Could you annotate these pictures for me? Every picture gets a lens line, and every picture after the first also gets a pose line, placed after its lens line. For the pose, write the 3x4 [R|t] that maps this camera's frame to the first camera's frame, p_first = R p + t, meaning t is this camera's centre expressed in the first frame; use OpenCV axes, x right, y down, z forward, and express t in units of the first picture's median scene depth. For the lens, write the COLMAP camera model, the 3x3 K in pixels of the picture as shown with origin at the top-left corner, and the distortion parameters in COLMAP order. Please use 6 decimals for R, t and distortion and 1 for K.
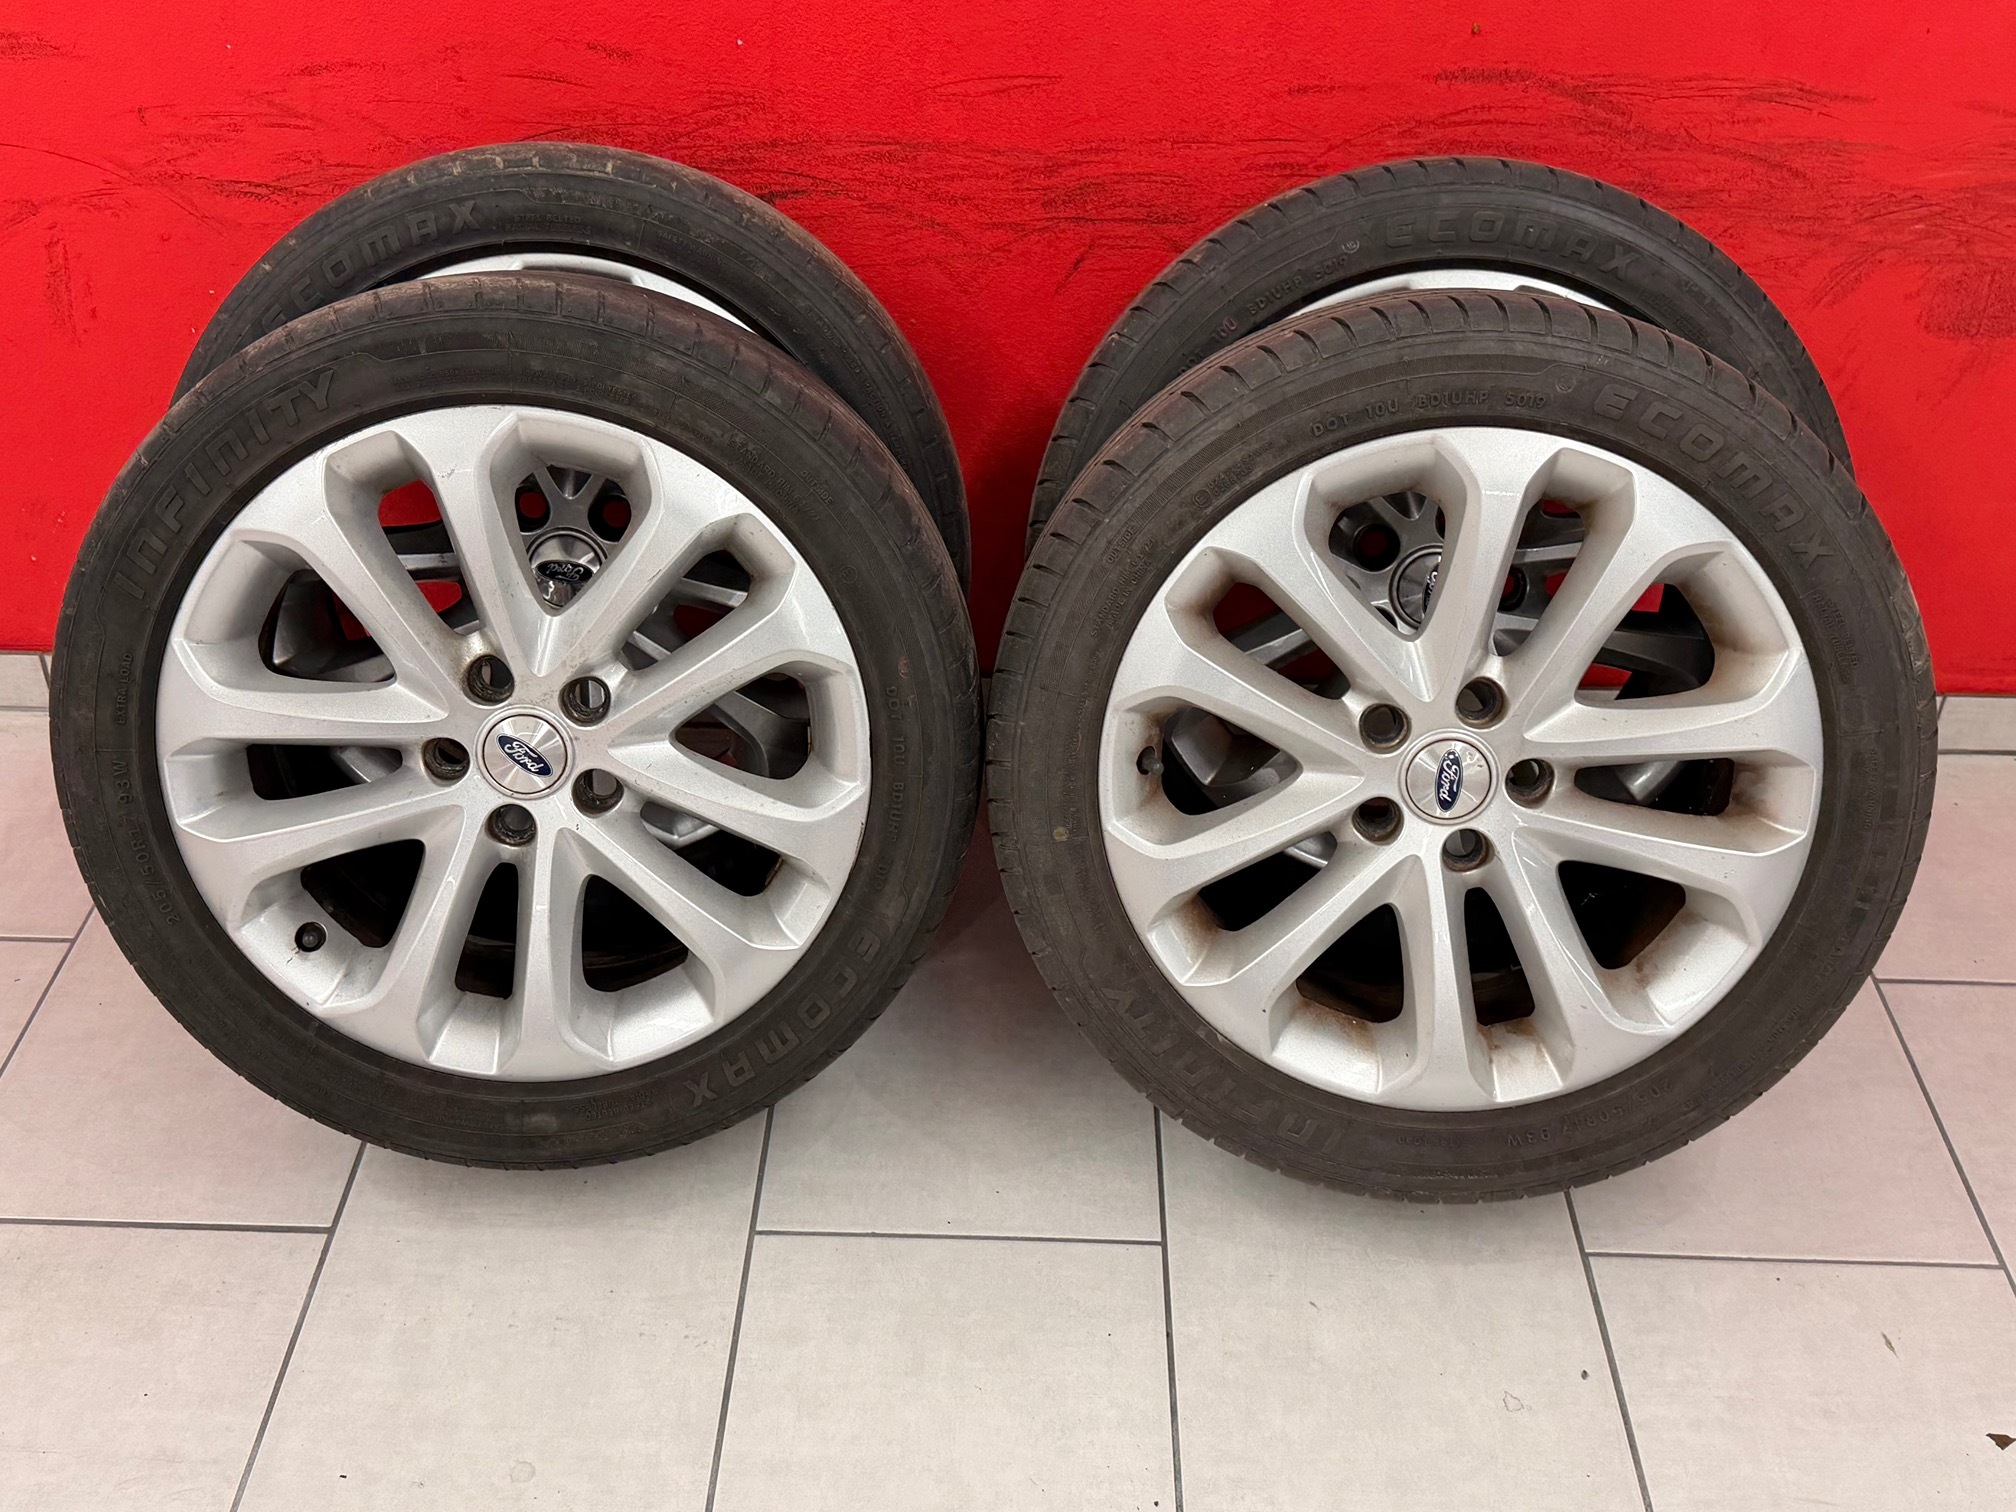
lens RADIAL K [[2077.2, 0, 1004.3], [0, 2077.2, 759.7], [0, 0, 1]] dist [0.046810, 0.000000]
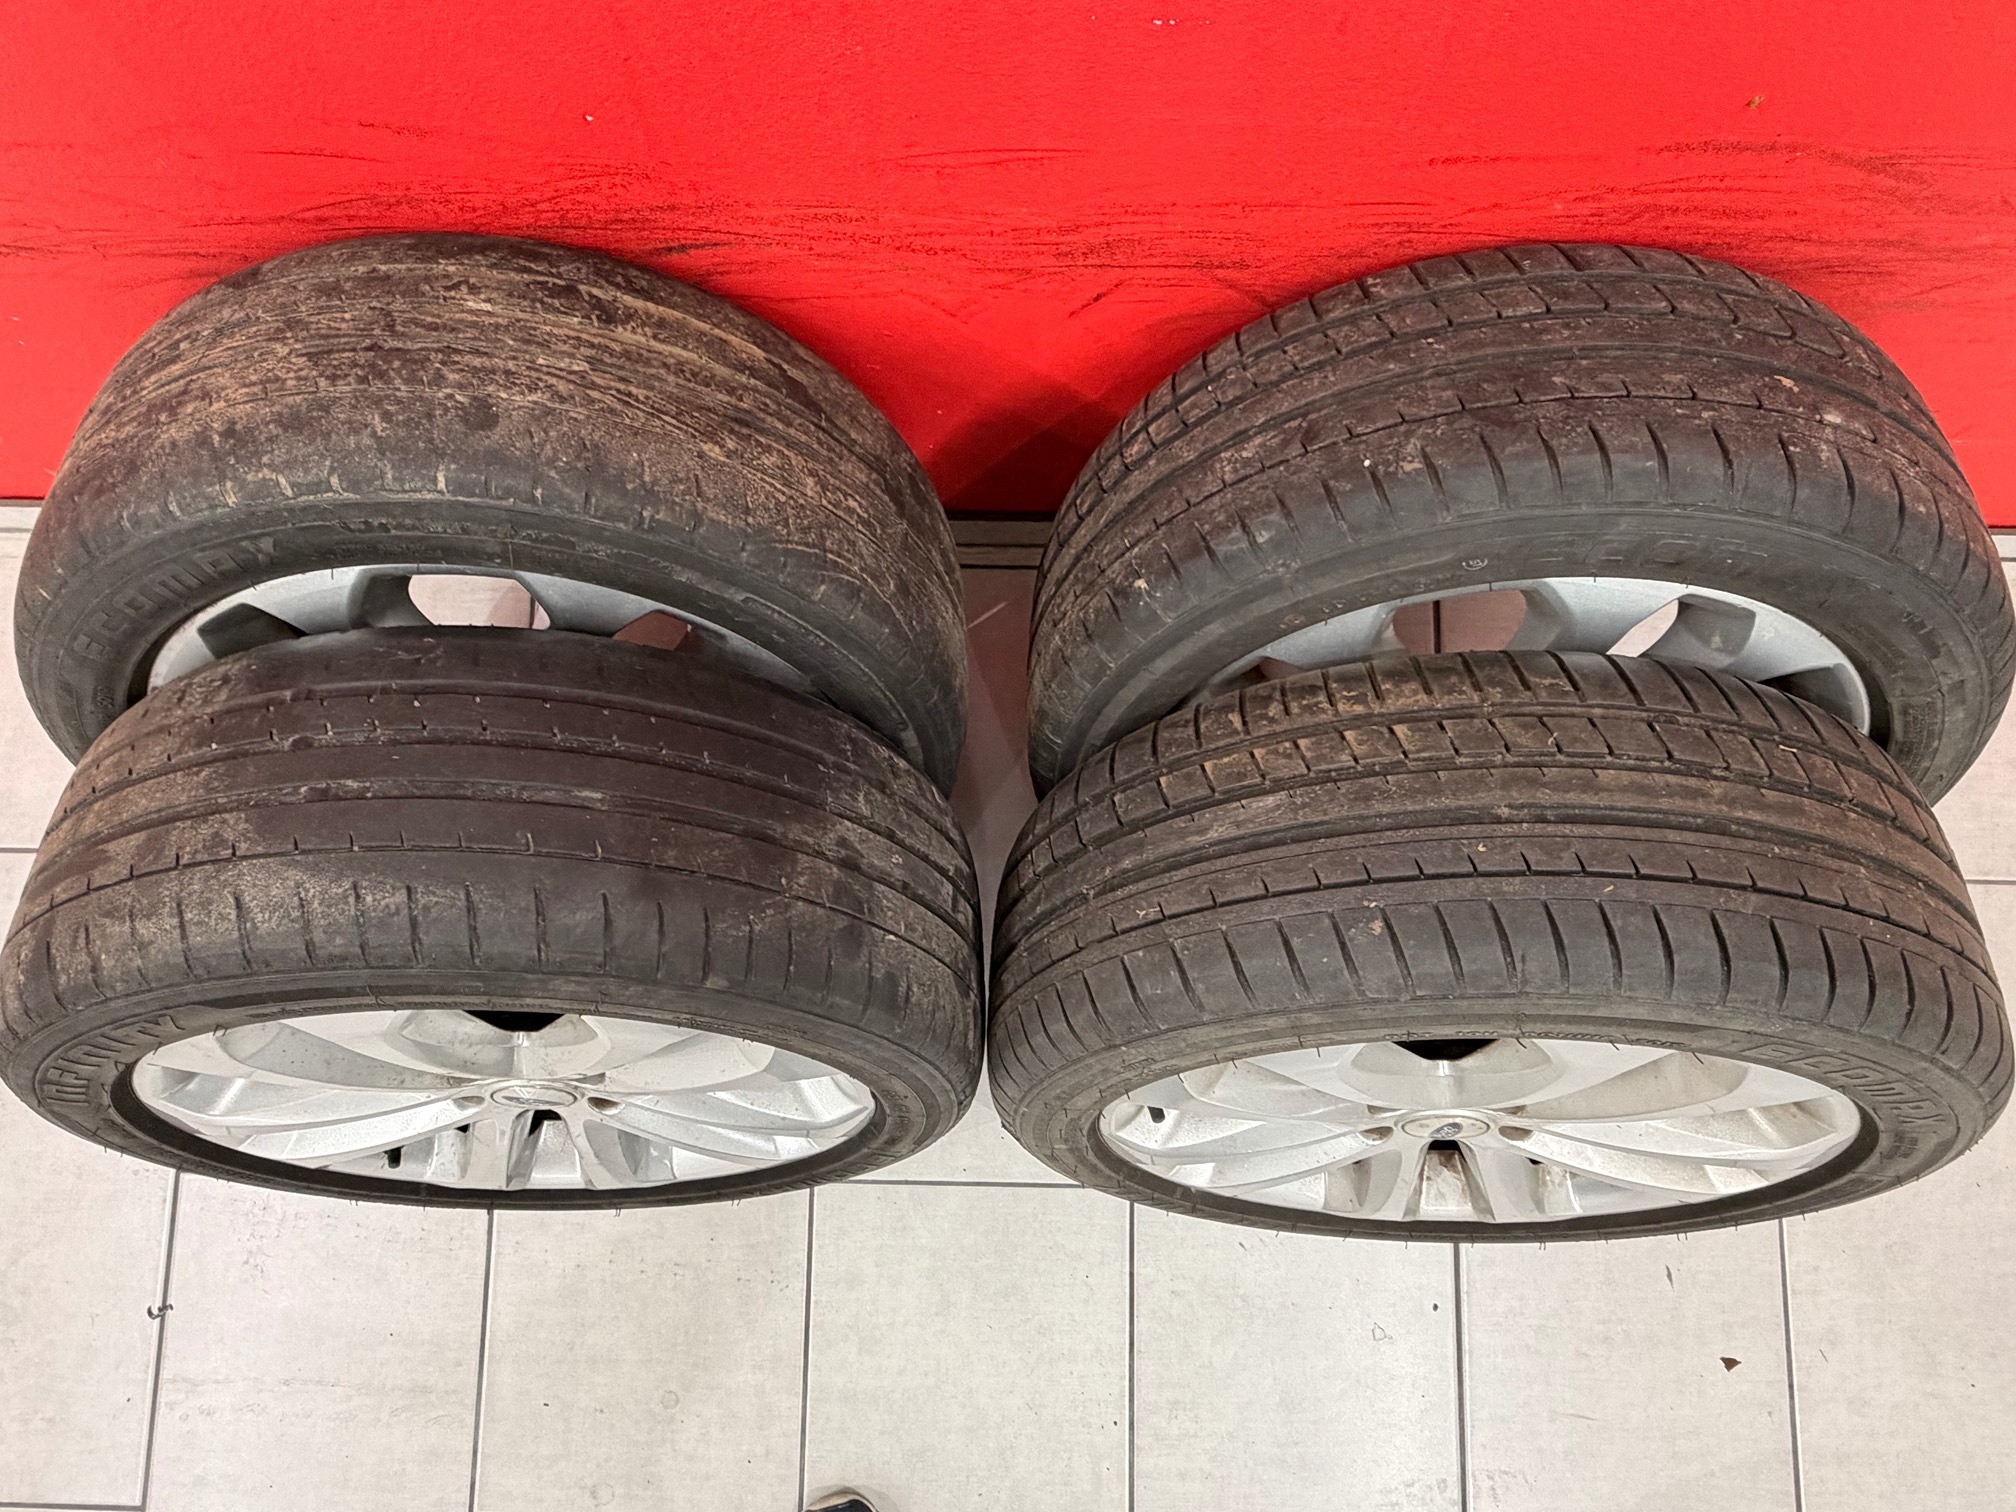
lens RADIAL K [[1265.4, 0, 980.7], [0, 1265.4, 653.6], [0, 0, 1]] dist [-0.003859, 0.007969]
pose [[0.999767, -0.005288, -0.020935, 0.001347], [0.018596, 0.703637, 0.710317, -0.587331], [0.010974, -0.710540, 0.703571, 0.715427]]
